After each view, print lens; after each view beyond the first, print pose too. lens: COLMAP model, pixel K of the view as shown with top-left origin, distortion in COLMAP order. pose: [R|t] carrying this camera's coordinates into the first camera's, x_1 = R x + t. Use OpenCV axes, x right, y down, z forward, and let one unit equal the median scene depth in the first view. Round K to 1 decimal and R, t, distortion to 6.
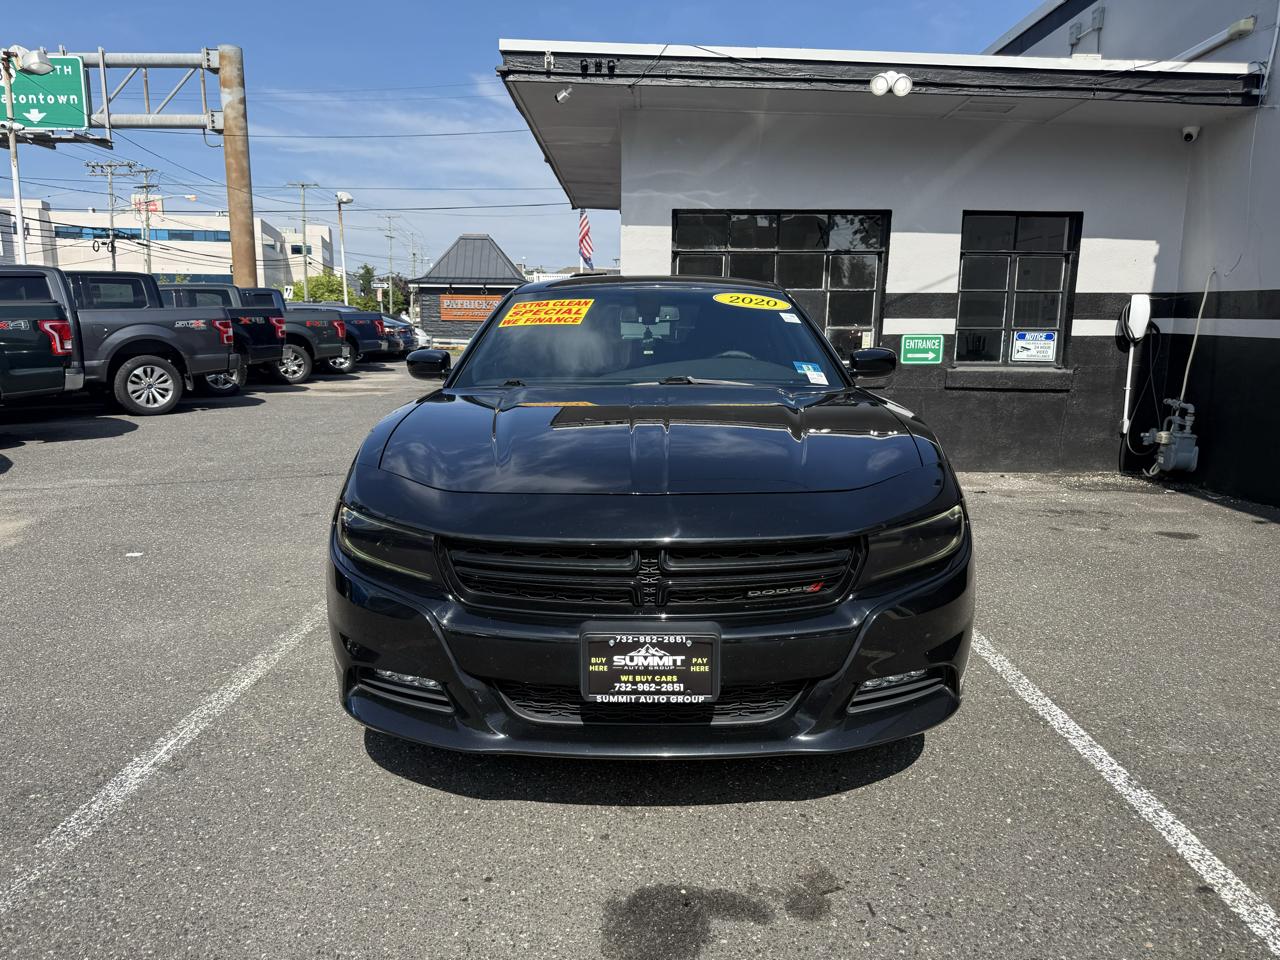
lens RADIAL K [[907.3, 0, 633.1], [0, 907.3, 486.1], [0, 0, 1]] dist [0.020949, -0.028487]
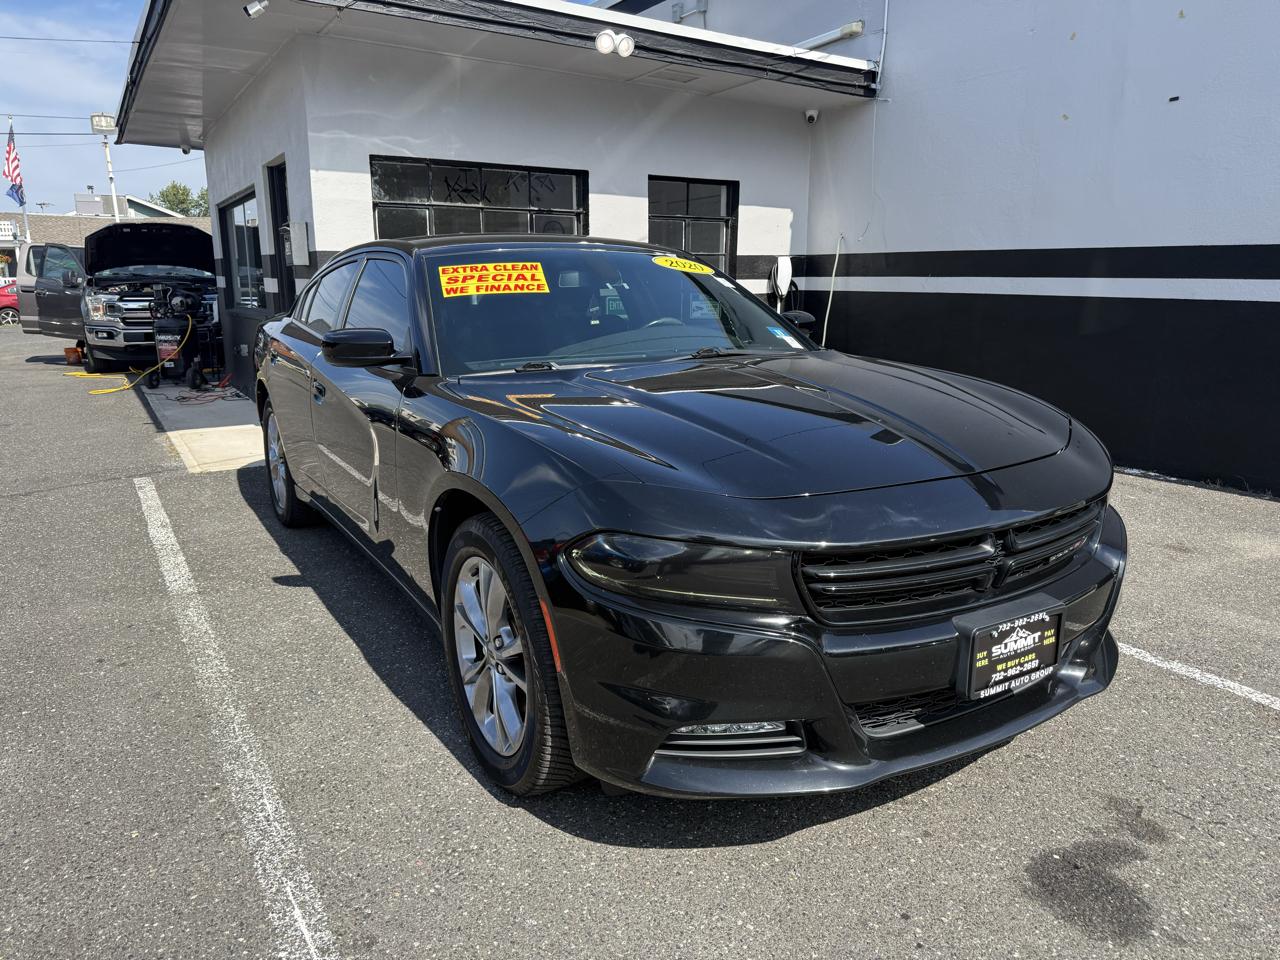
lens RADIAL K [[907.3, 0, 637.7], [0, 907.3, 487.1], [0, 0, 1]] dist [0.020949, -0.028487]
pose [[0.851749, -0.125516, 0.508693, -0.250043], [0.101738, 0.992023, 0.074426, -0.027659], [-0.513977, -0.011639, 0.857725, 0.115684]]
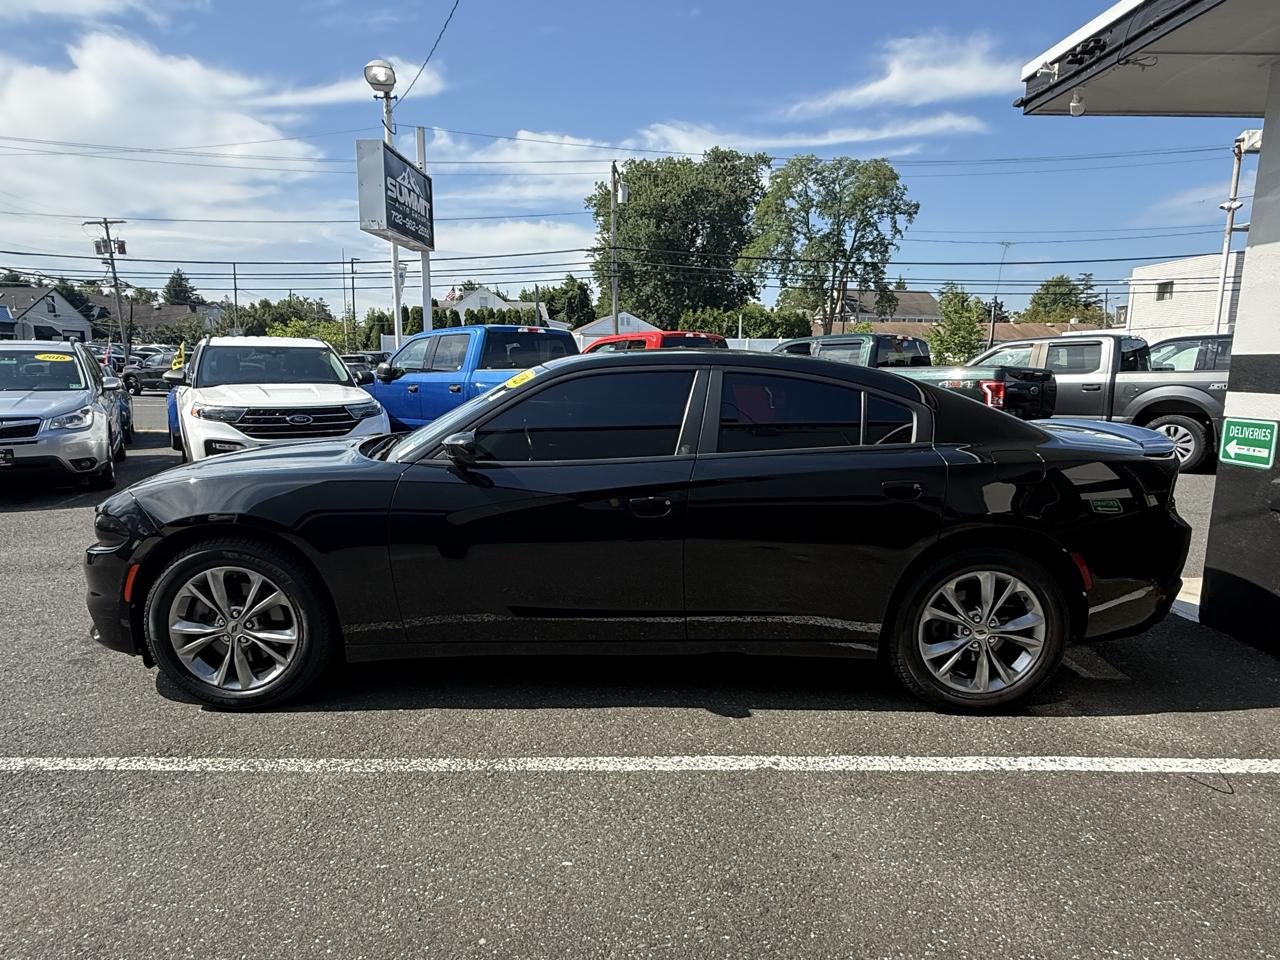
lens RADIAL K [[769.0, 0, 640.3], [0, 769.0, 487.3], [0, 0, 1]] dist [0.003187, -0.006115]
pose [[0.020390, 0.152012, -0.988168, 0.596141], [-0.183489, 0.972155, 0.145762, -0.138941], [0.982810, 0.178346, 0.047715, 0.649561]]
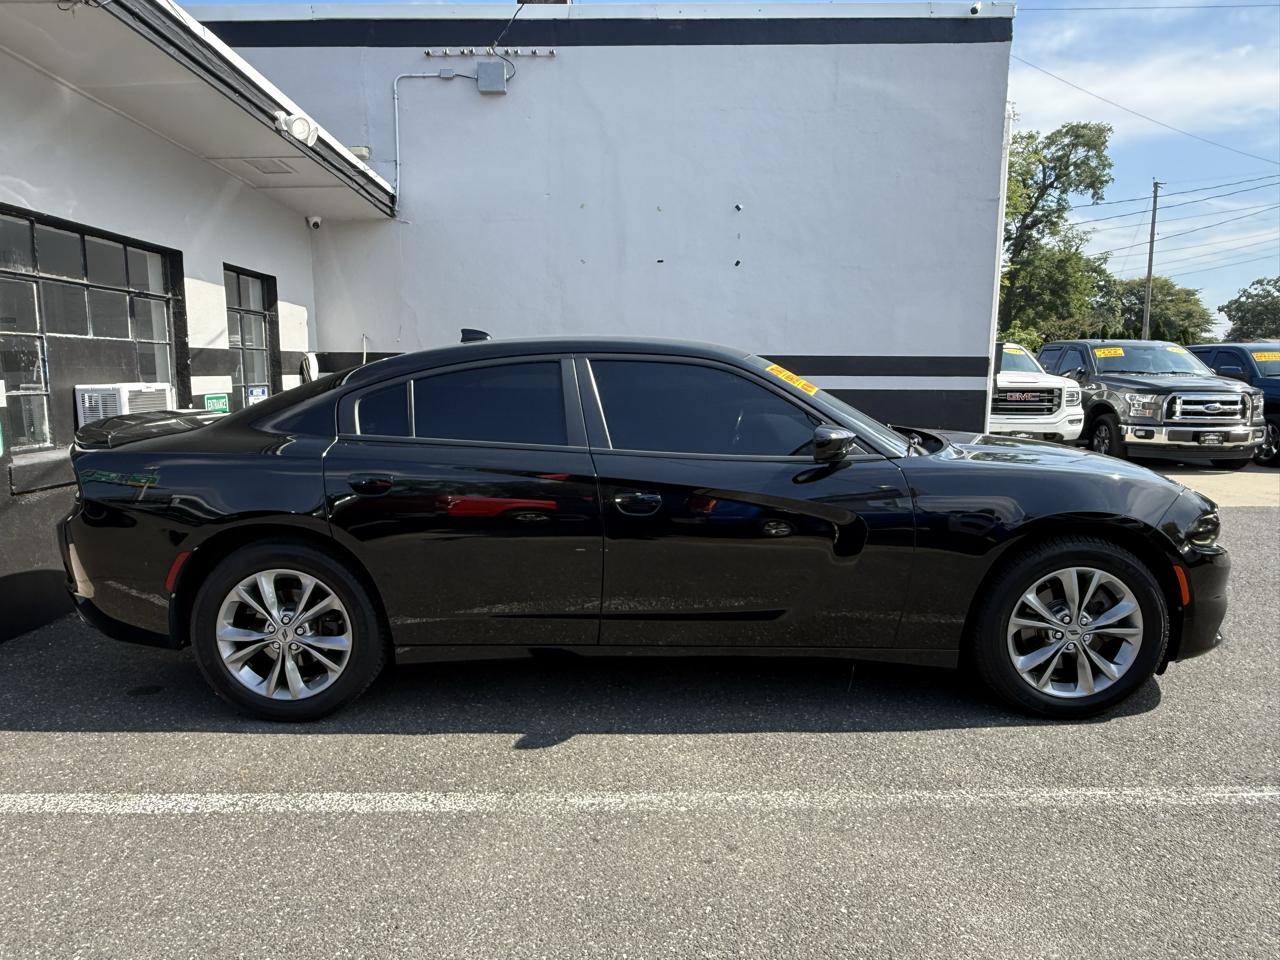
lens RADIAL K [[828.1, 0, 645.6], [0, 828.1, 477.3], [0, 0, 1]] dist [-0.009444, 0.010055]
pose [[-0.019011, -0.136261, 0.990491, -0.579586], [0.181264, 0.973783, 0.137441, -0.137948], [-0.983251, 0.182154, 0.006187, 0.671592]]
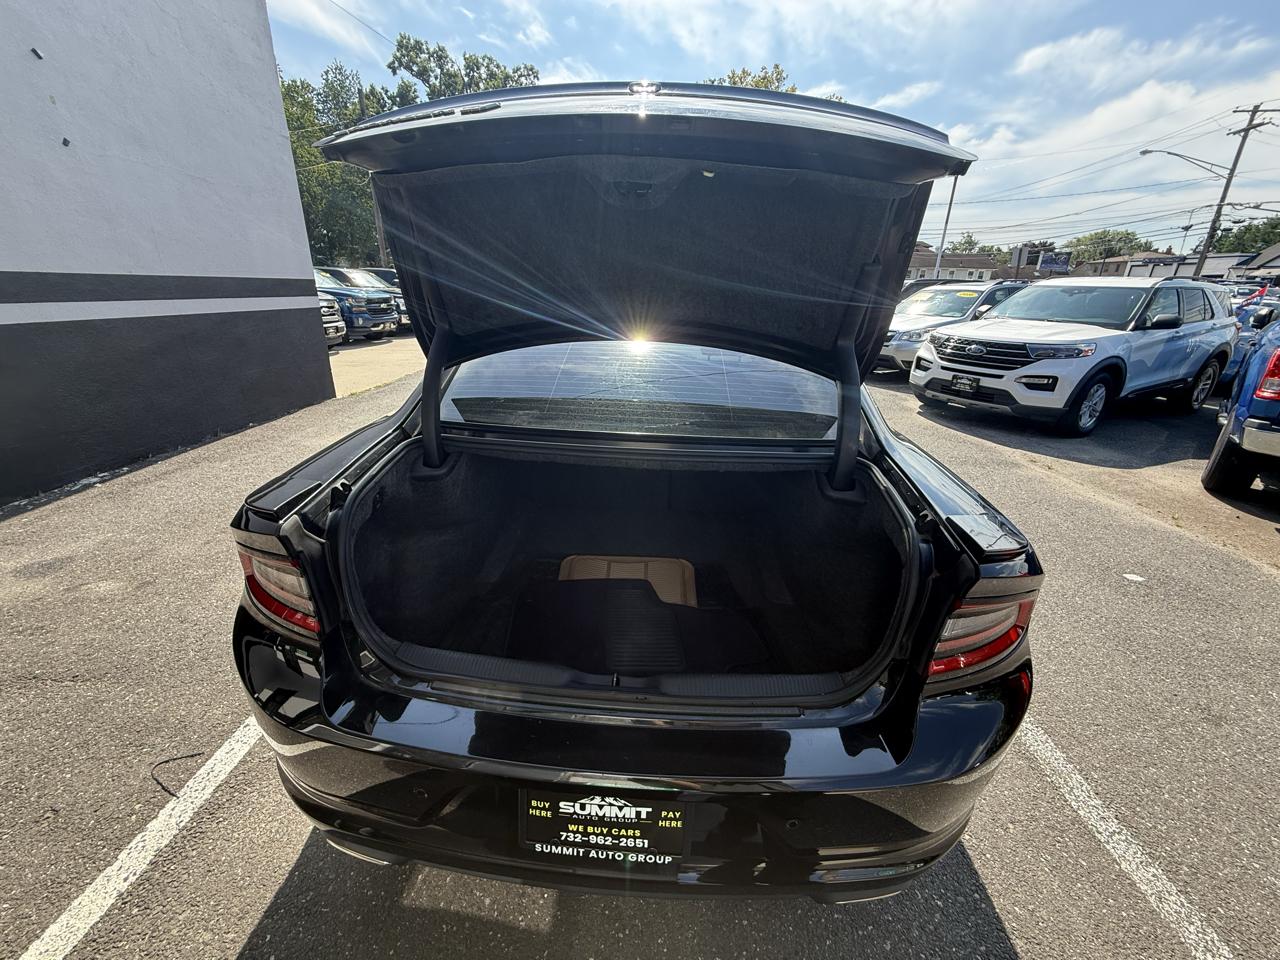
lens RADIAL K [[507.3, 0, 622.5], [0, 507.3, 478.6], [0, 0, 1]] dist [-0.004749, 0.000507]
pose [[-0.996856, -0.054240, 0.057759, 0.005777], [-0.016236, 0.853326, 0.521124, -0.237048], [-0.077553, 0.518548, -0.851524, 1.108000]]
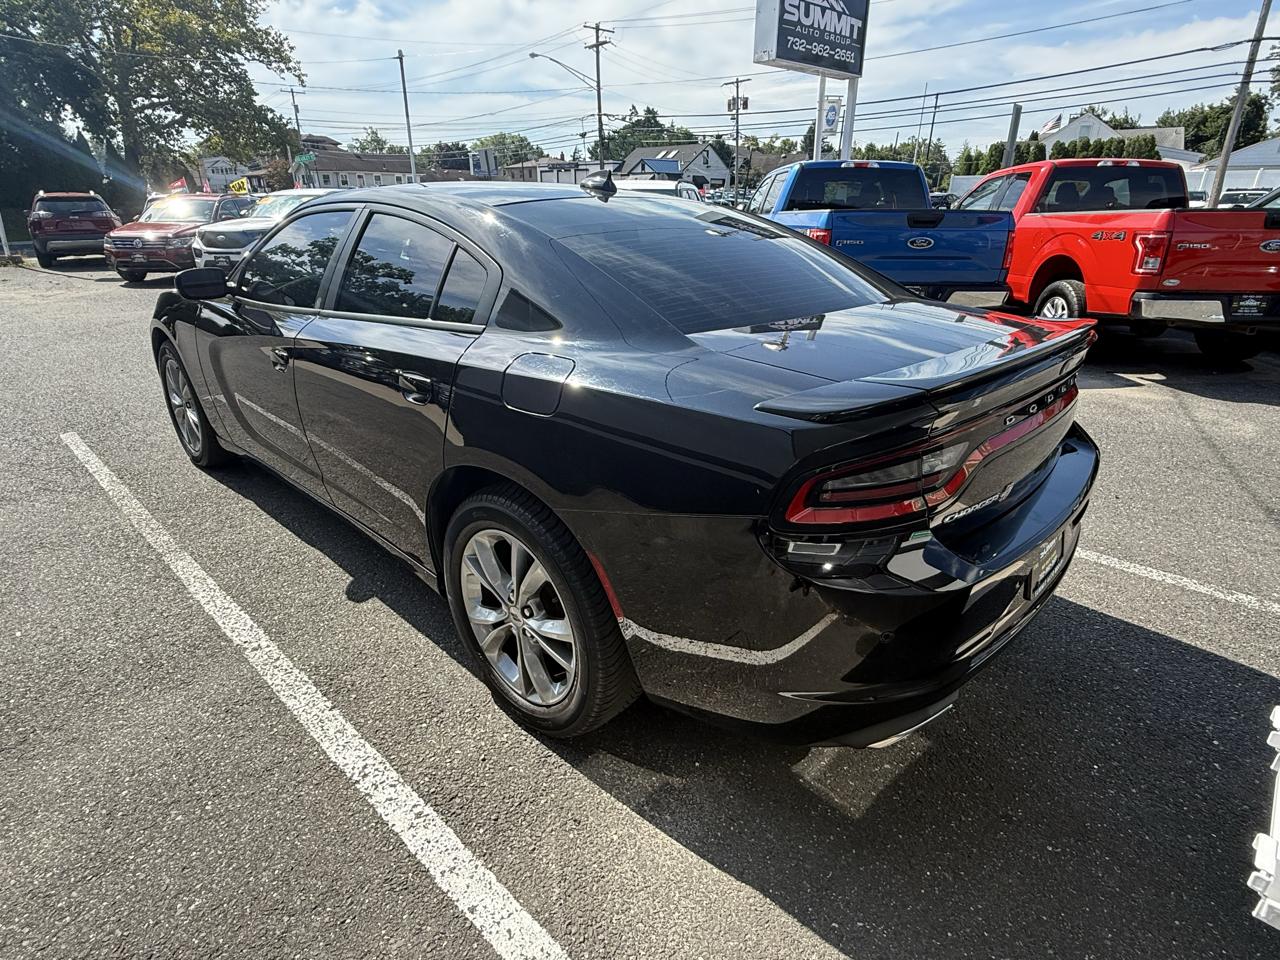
lens RADIAL K [[696.6, 0, 630.6], [0, 696.6, 481.1], [0, 0, 1]] dist [0.002432, -0.000366]
pose [[-0.689015, 0.258303, -0.677155, 0.298526], [-0.139307, 0.869708, 0.473500, -0.216651], [0.711233, 0.420580, -0.563258, 1.067542]]
